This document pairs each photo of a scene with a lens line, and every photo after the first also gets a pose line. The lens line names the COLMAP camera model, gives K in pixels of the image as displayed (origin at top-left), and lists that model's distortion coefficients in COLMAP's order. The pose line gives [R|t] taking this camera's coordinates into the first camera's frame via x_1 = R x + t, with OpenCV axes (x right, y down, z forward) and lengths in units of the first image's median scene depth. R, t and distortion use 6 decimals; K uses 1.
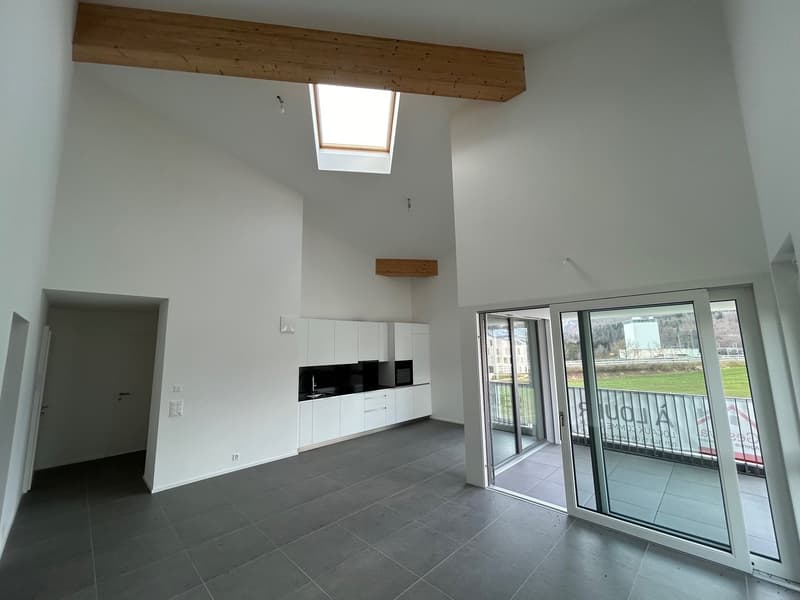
lens RADIAL K [[320.8, 0, 400.0], [0, 320.8, 300.0], [0, 0, 1]] dist [0.001197, 0.000331]
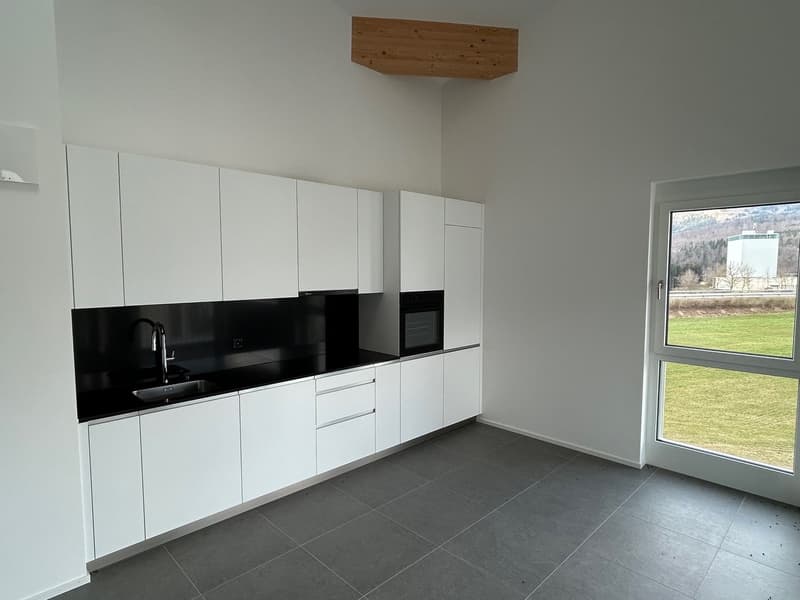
lens RADIAL K [[452.5, 0, 400.0], [0, 452.5, 300.0], [0, 0, 1]] dist [0.000728, 0.000371]
pose [[0.999795, 0.018956, -0.007047, -0.010954], [-0.017007, 0.976625, 0.214278, 0.073635], [0.010944, -0.214114, 0.976747, 0.417739]]
